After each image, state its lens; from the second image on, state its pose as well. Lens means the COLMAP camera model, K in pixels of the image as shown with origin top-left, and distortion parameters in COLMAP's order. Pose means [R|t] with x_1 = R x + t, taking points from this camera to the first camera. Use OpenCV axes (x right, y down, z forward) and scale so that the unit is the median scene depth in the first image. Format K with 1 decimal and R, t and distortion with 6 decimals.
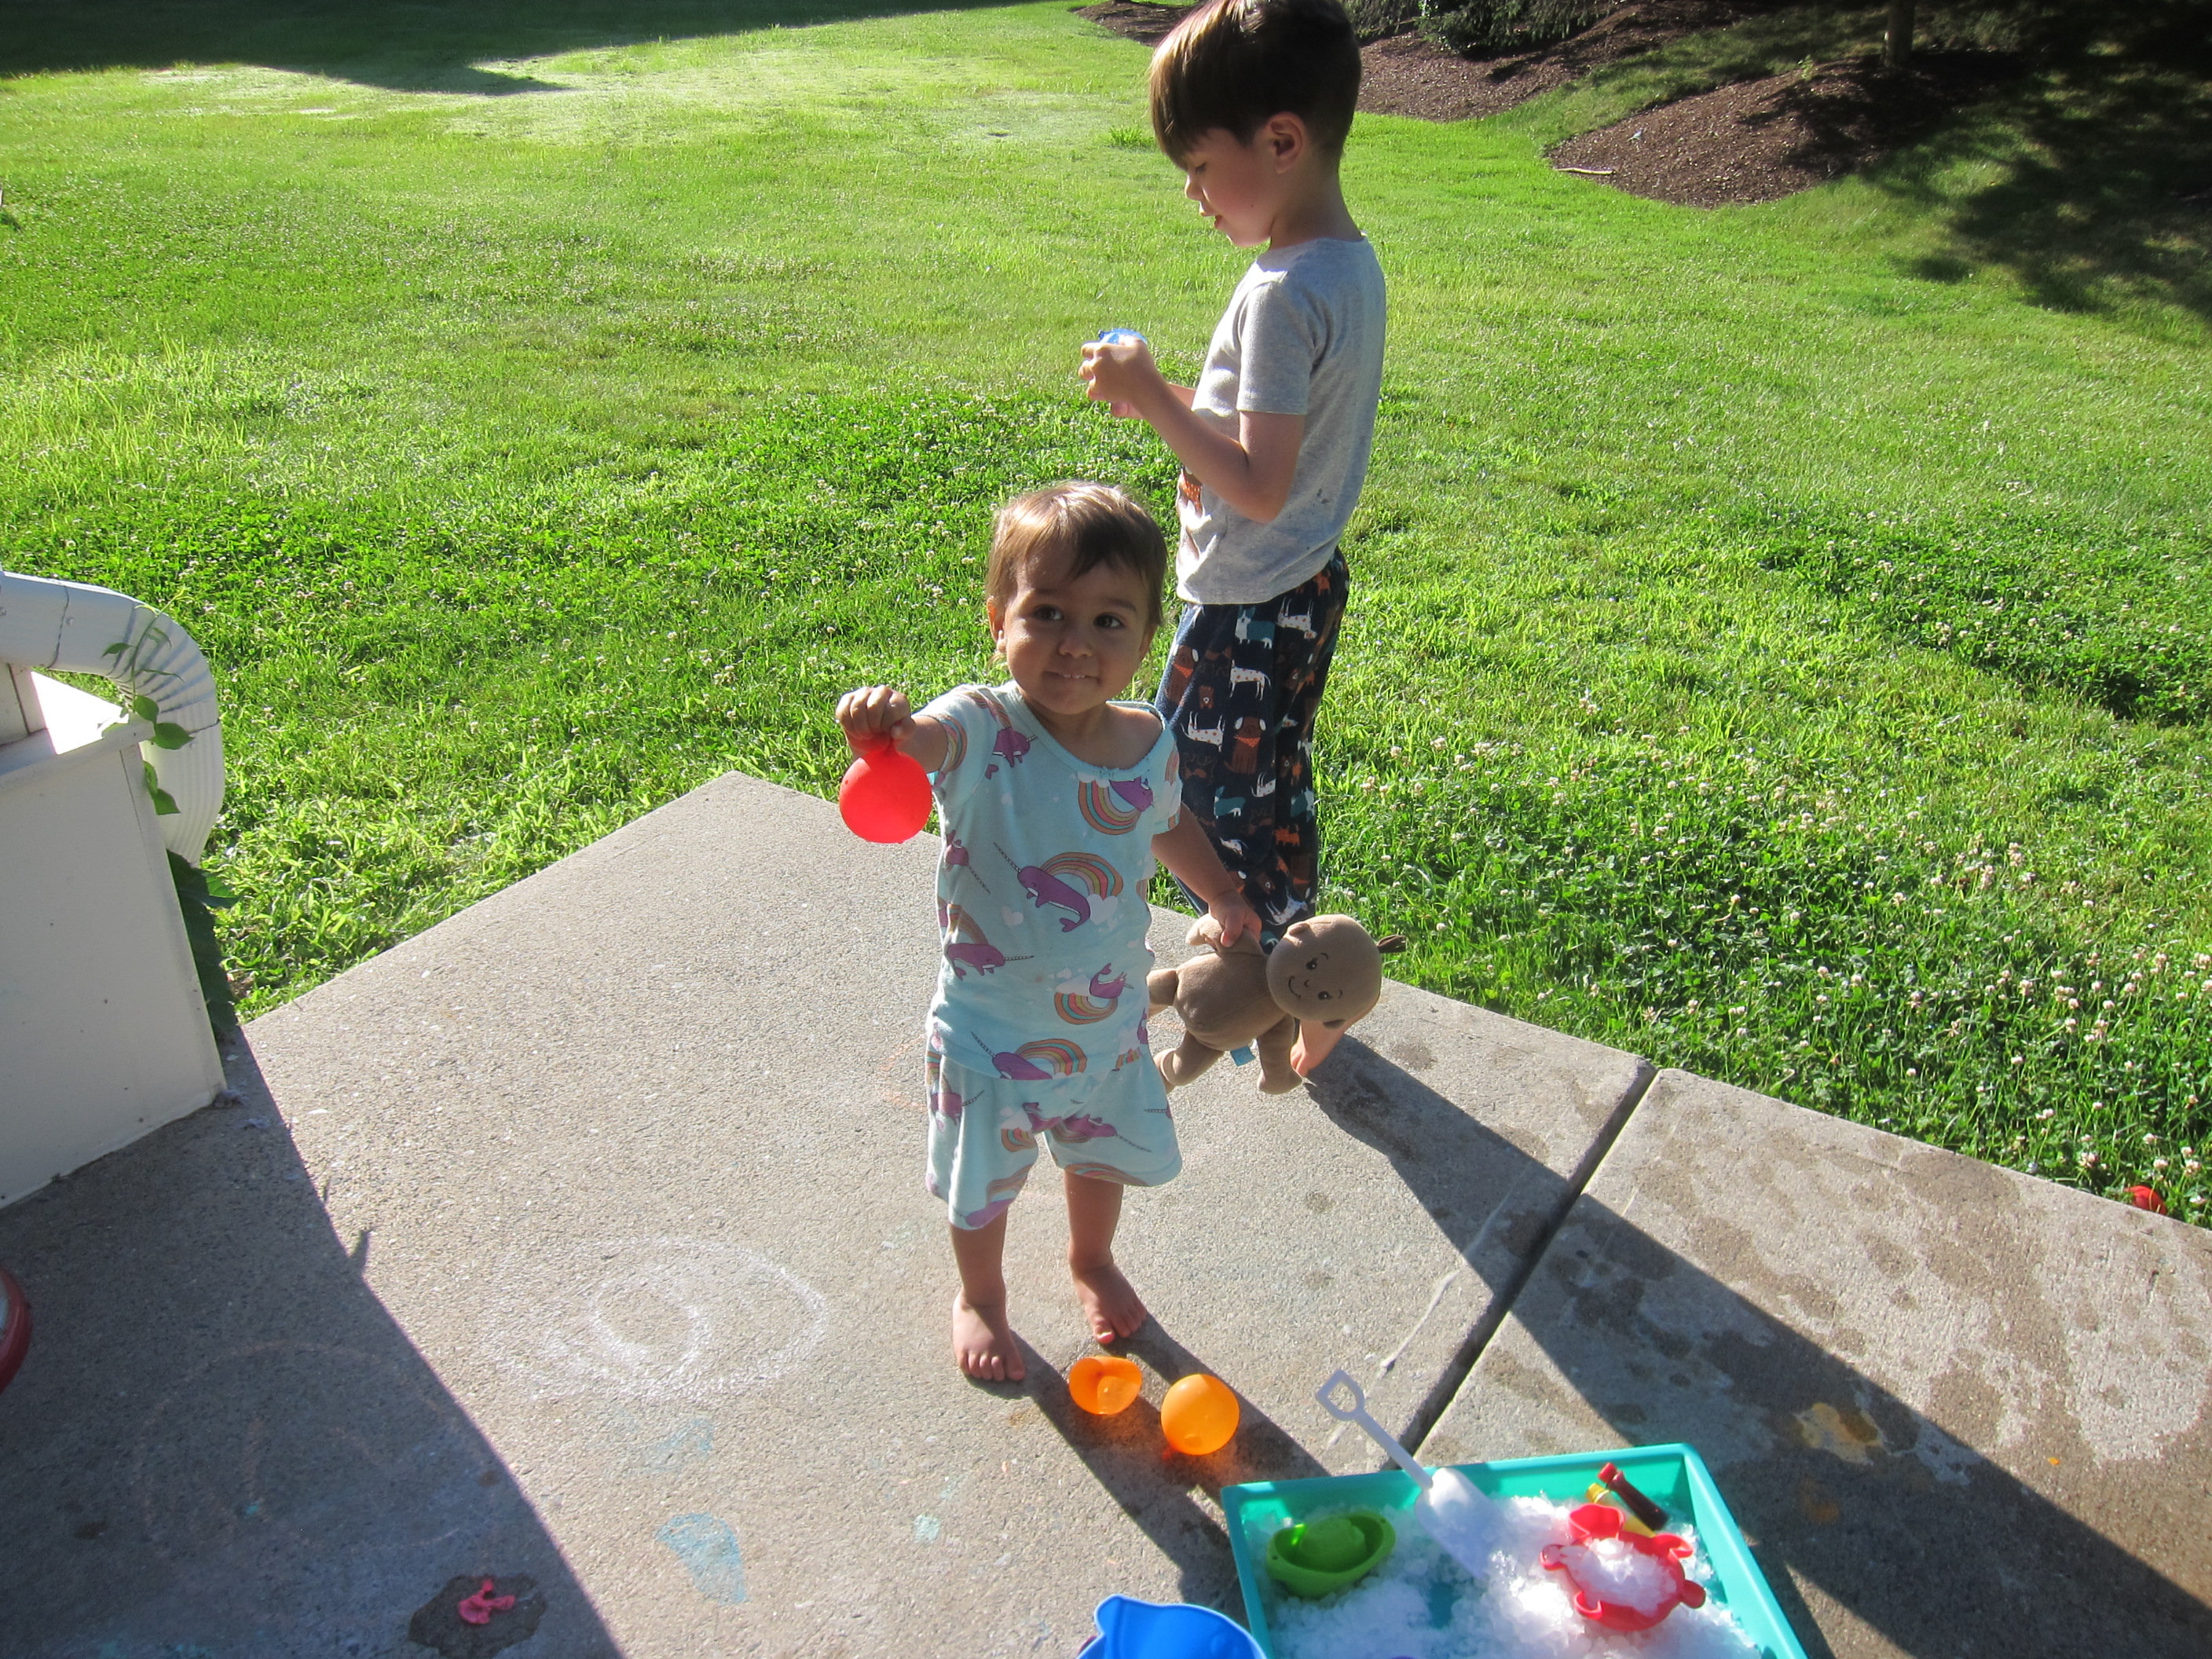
lens RADIAL K [[1778.3, 0, 1112.6], [0, 1778.3, 829.4], [0, 0, 1]] dist [-0.079562, 0.032346]
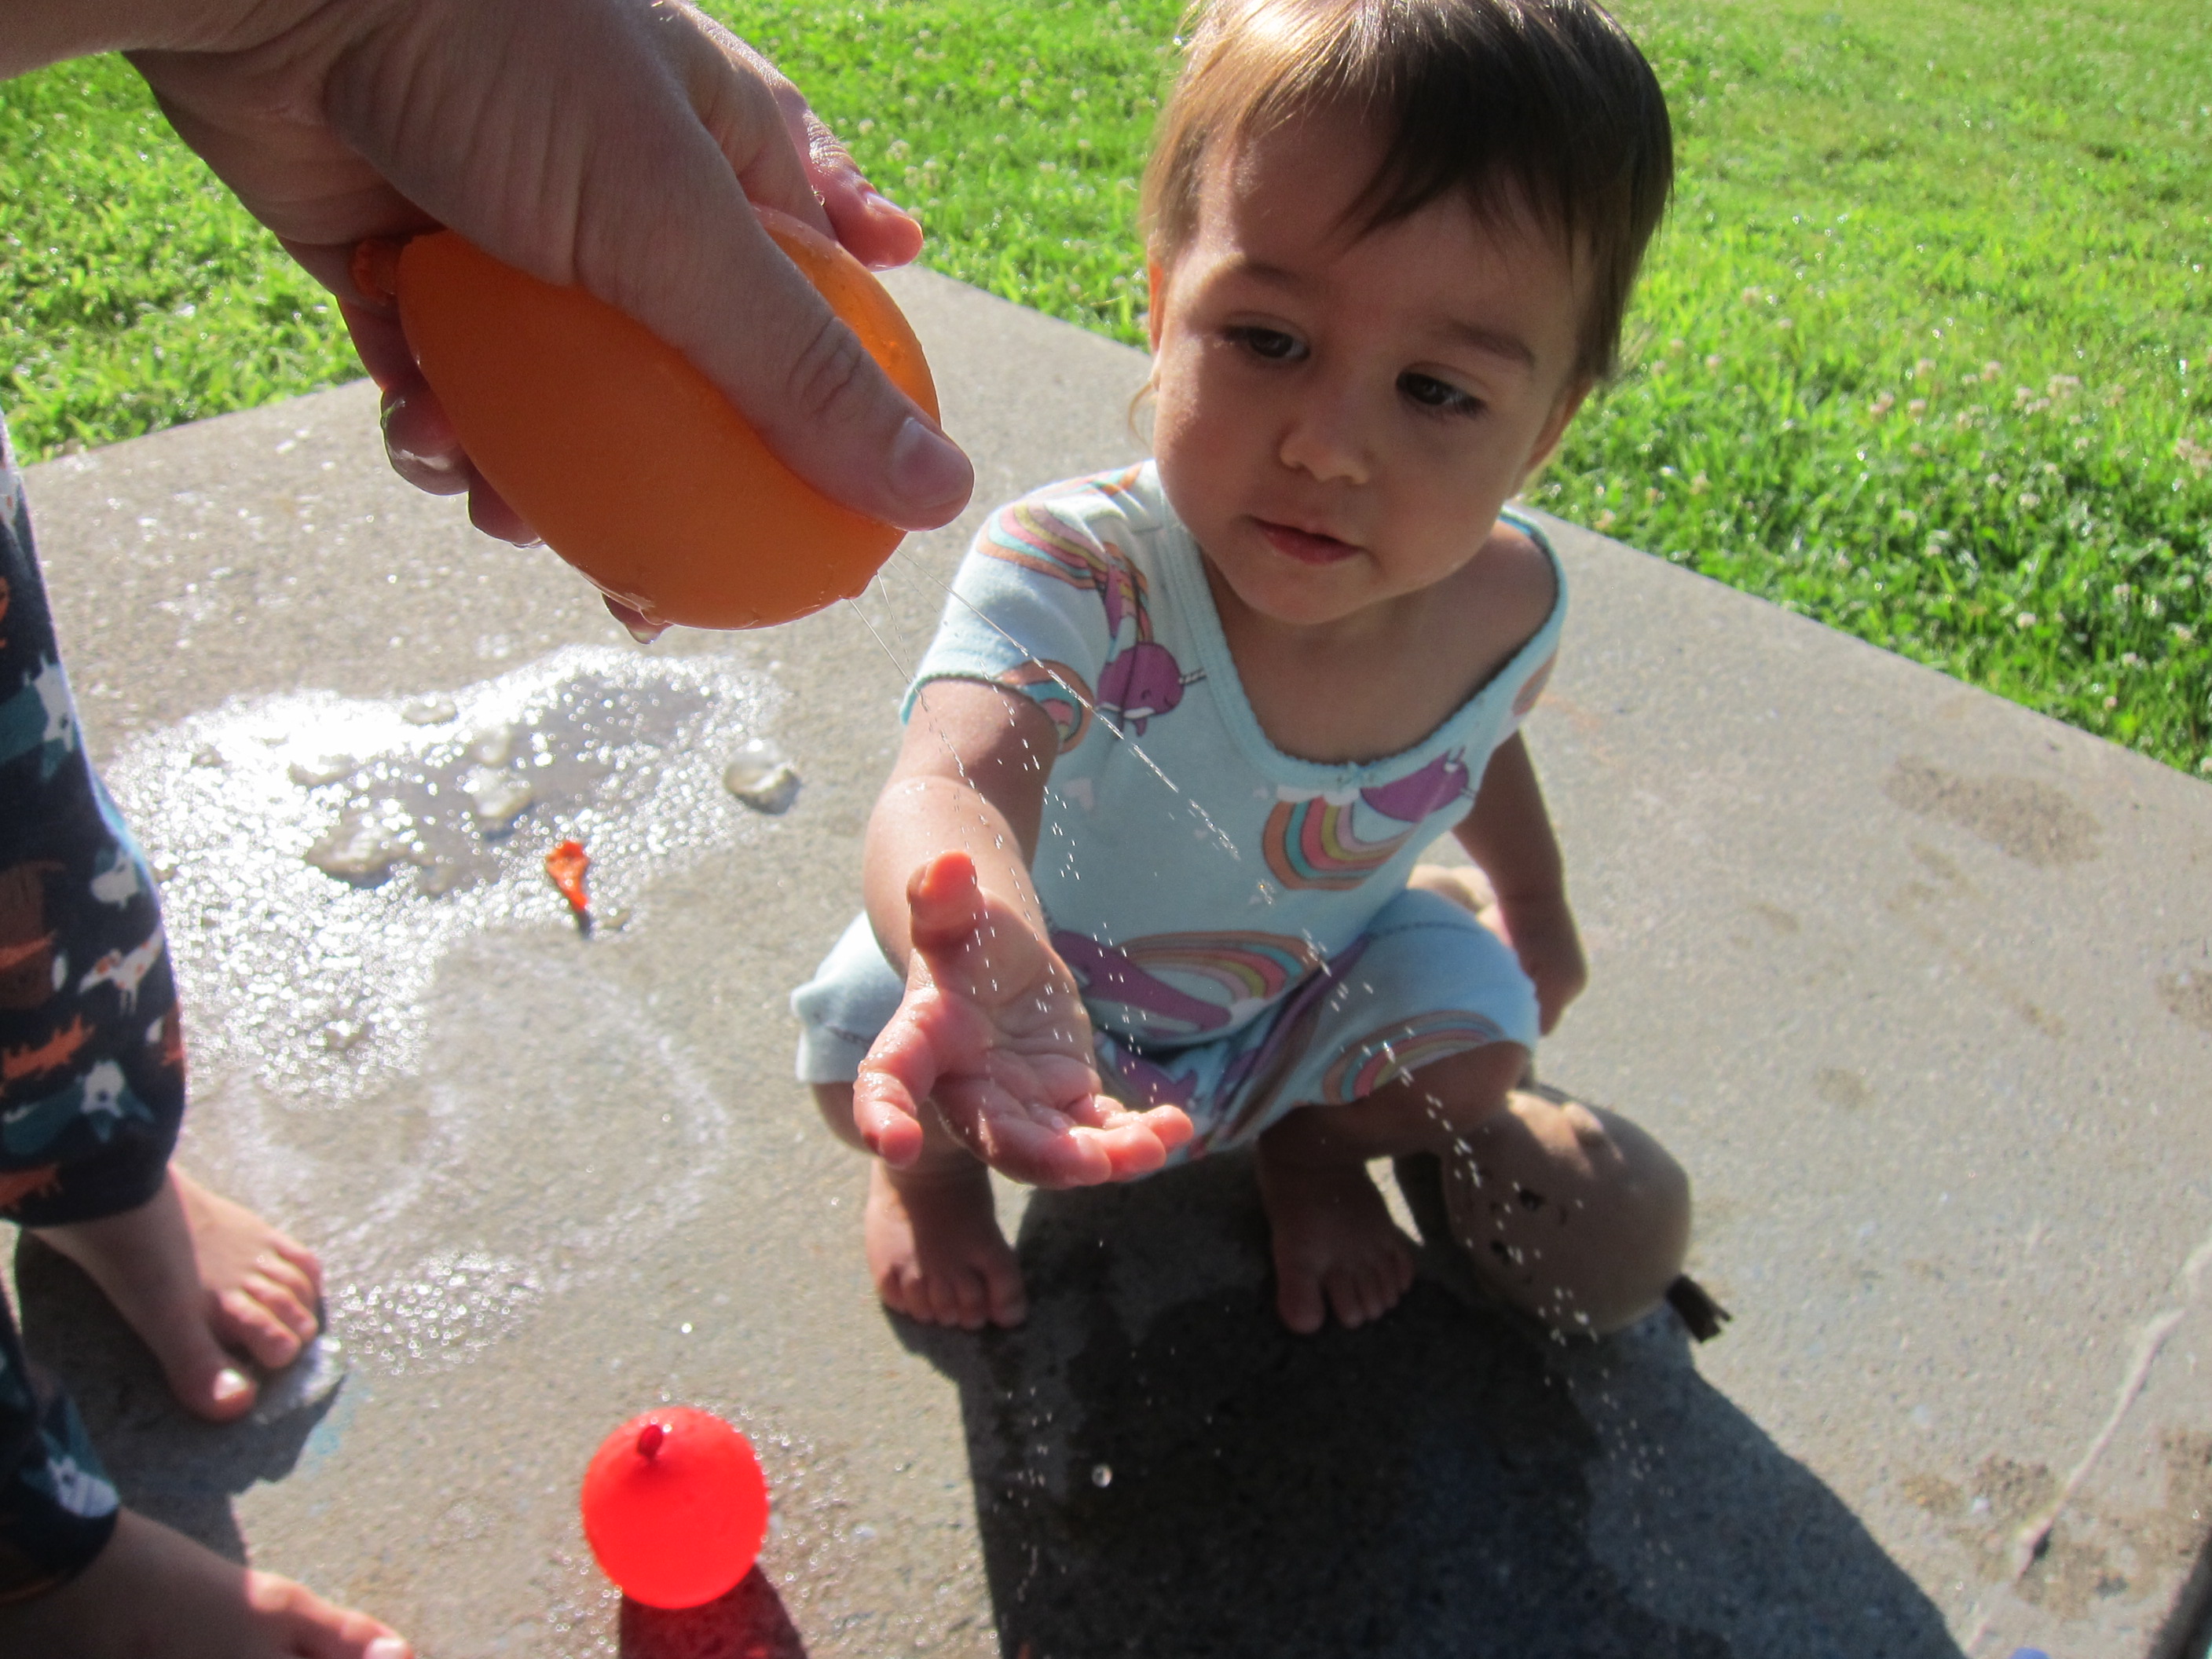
lens RADIAL K [[1778.3, 0, 1103.3], [0, 1778.3, 826.4], [0, 0, 1]] dist [-0.079562, 0.032346]
pose [[0.977460, 0.152972, -0.145503, -0.008192], [-0.132648, 0.981165, 0.140429, 0.063538], [0.164245, -0.117963, 0.979341, 0.320230]]
